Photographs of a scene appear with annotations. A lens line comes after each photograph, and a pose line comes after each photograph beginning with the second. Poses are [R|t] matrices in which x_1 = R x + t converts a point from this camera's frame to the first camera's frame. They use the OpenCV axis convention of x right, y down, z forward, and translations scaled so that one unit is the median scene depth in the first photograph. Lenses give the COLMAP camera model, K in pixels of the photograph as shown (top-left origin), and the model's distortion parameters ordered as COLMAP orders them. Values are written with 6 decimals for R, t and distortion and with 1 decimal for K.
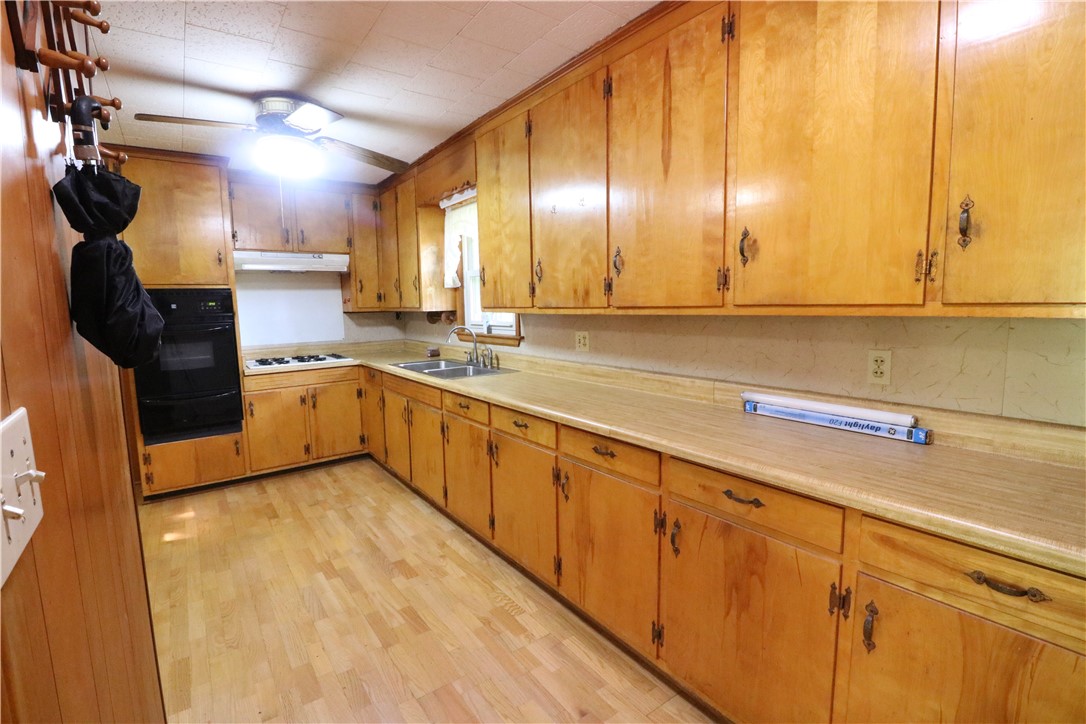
lens RADIAL K [[503.1, 0, 541.7], [0, 503.1, 360.9], [0, 0, 1]] dist [-0.010162, -0.003097]
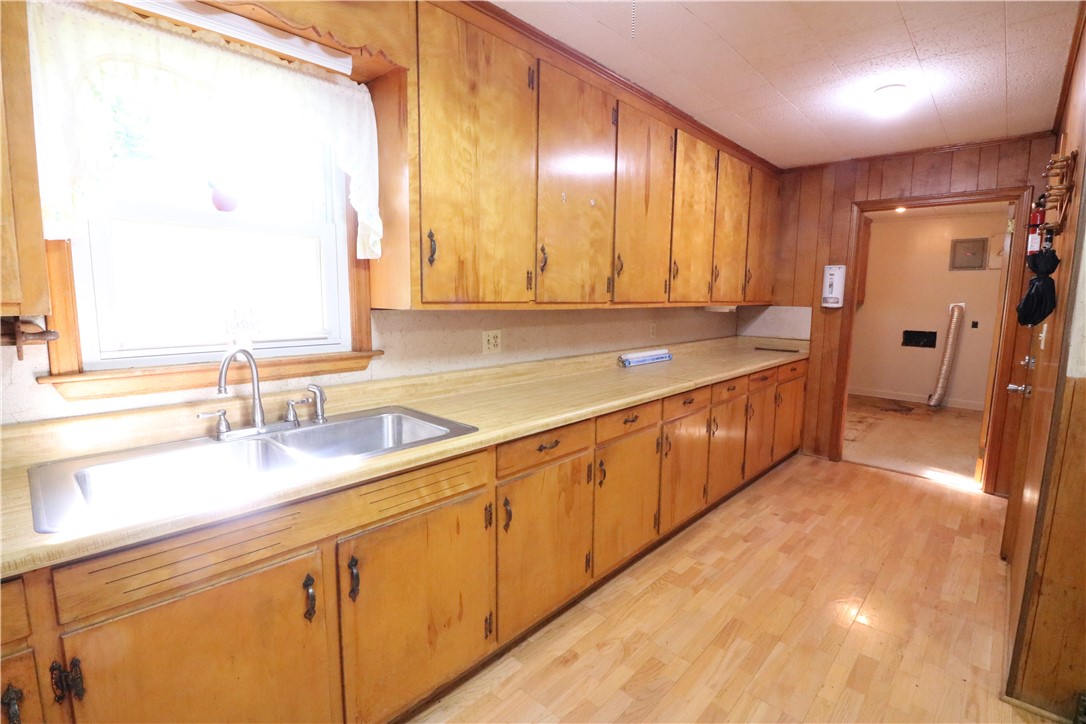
lens RADIAL K [[503.1, 0, 544.9], [0, 503.1, 362.5], [0, 0, 1]] dist [-0.010162, -0.003097]
pose [[-0.199311, -0.110398, 0.973698, -0.929847], [0.105198, 0.985481, 0.133268, -0.130667], [-0.974273, 0.128993, -0.184803, 1.284765]]
